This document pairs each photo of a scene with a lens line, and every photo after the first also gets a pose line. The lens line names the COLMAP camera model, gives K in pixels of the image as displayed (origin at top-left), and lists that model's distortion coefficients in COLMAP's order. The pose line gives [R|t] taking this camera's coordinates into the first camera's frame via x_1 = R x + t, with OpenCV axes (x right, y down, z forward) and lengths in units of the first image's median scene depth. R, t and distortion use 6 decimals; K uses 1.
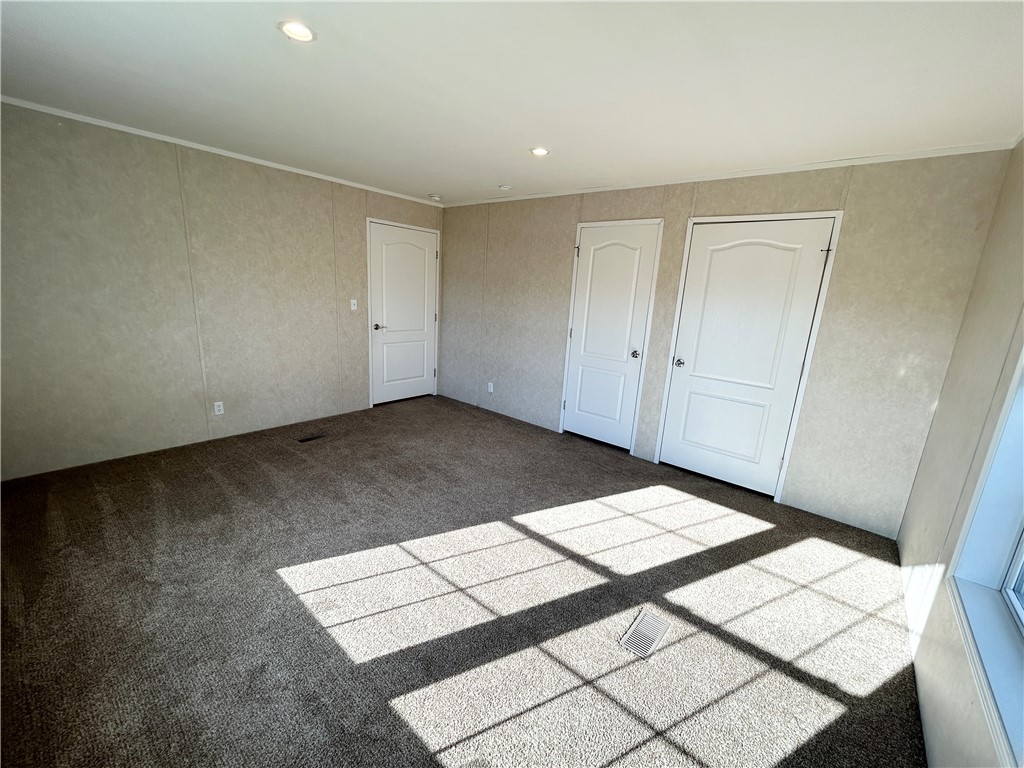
lens RADIAL K [[415.4, 0, 506.8], [0, 415.4, 347.3], [0, 0, 1]] dist [0.000008, 0.001522]
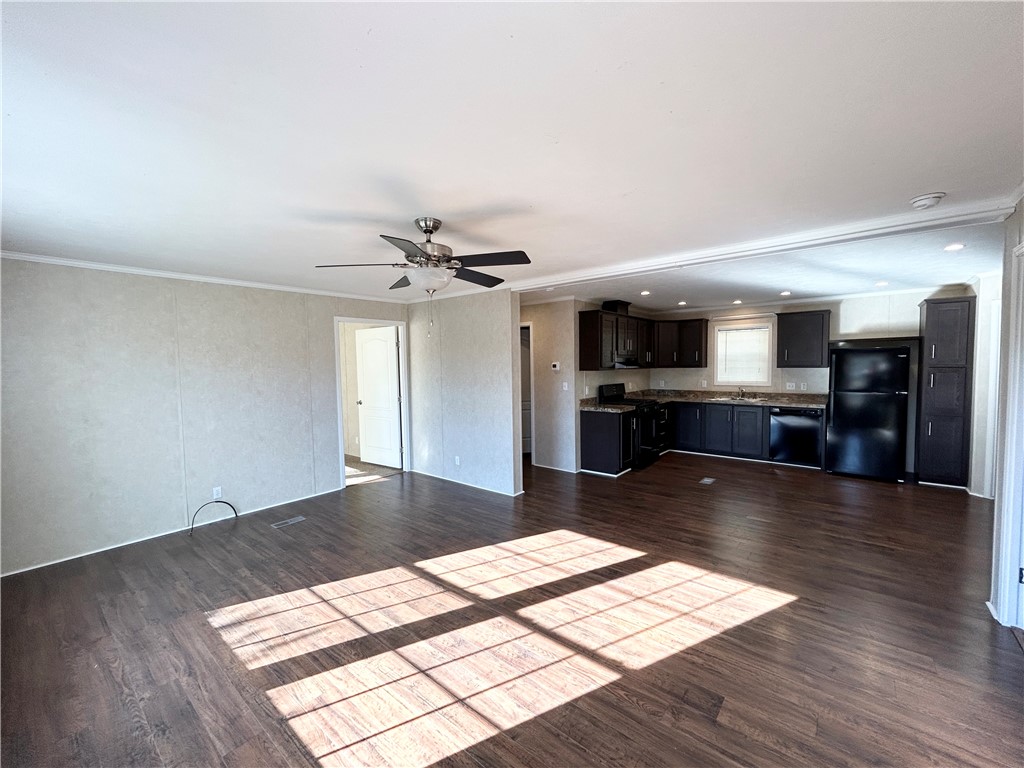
lens RADIAL K [[415.4, 0, 514.1], [0, 415.4, 380.4], [0, 0, 1]] dist [0.000008, 0.001522]
pose [[0.995816, -0.091334, -0.002931, 0.423581], [0.090739, 0.992112, -0.086491, 0.008935], [0.010808, 0.085863, 0.996248, -0.306795]]
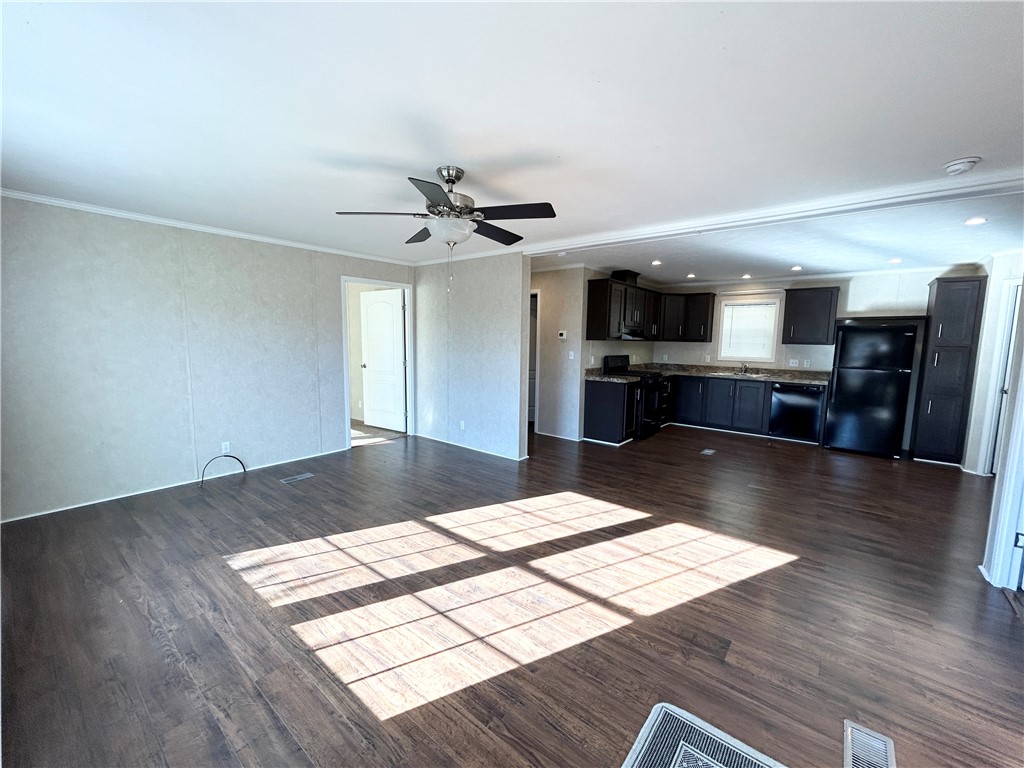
lens RADIAL K [[415.4, 0, 514.1], [0, 415.4, 380.5], [0, 0, 1]] dist [0.000008, 0.001522]
pose [[0.998137, -0.060933, 0.003101, 0.354060], [0.060994, 0.997785, -0.026561, 0.056171], [-0.001476, 0.026701, 0.999642, -0.304002]]
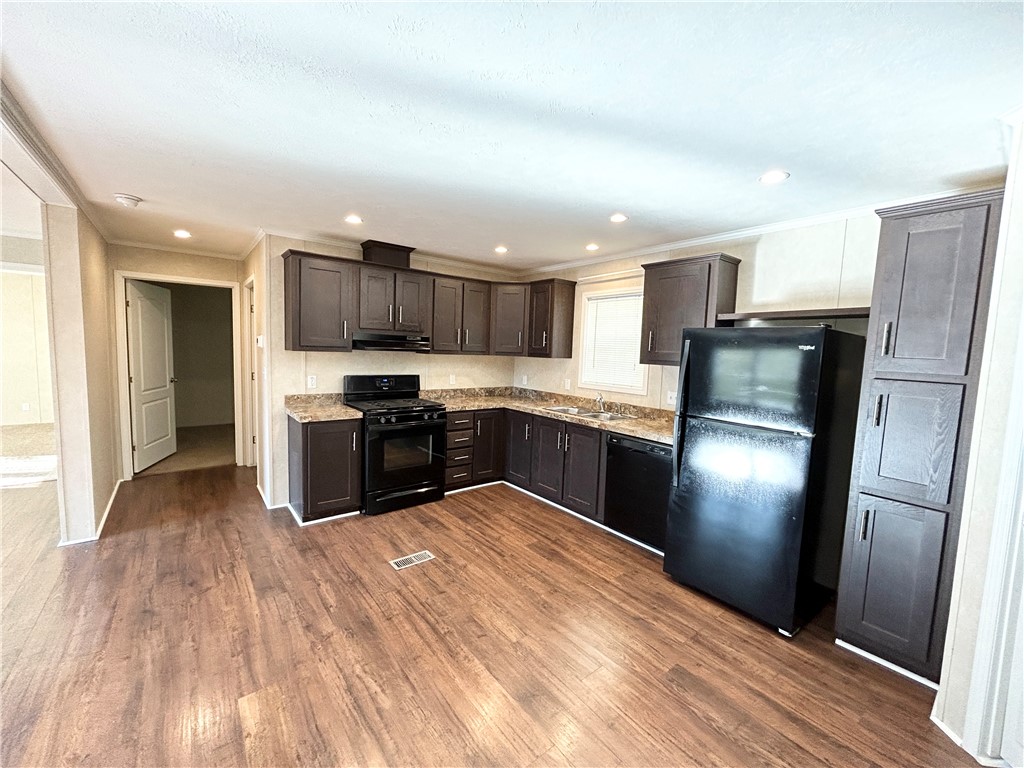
lens RADIAL K [[415.4, 0, 514.5], [0, 415.4, 383.1], [0, 0, 1]] dist [0.000008, 0.001522]
pose [[0.976818, -0.028247, -0.212198, 2.110642], [0.016181, 0.998163, -0.058383, 0.000770], [0.213458, 0.053596, 0.975481, 0.910068]]
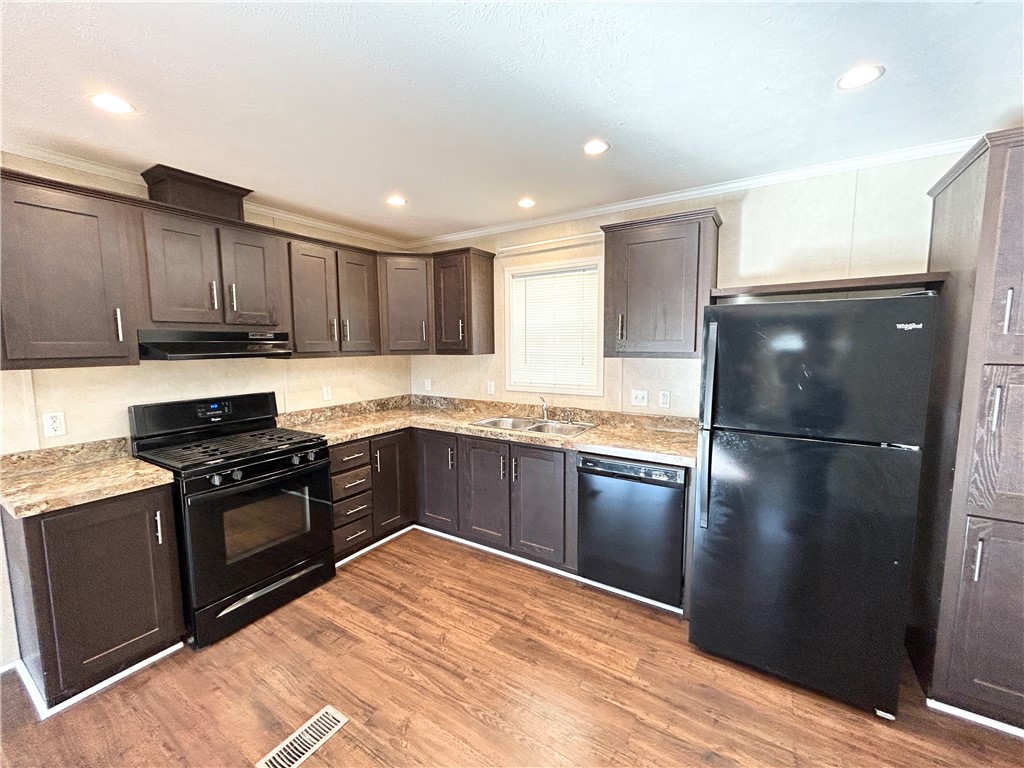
lens RADIAL K [[415.4, 0, 512.6], [0, 415.4, 382.2], [0, 0, 1]] dist [0.000008, 0.001522]
pose [[0.988759, -0.100670, 0.110547, 1.832288], [0.103450, 0.994440, -0.019693, -0.090807], [-0.107950, 0.030908, 0.993676, 1.391783]]
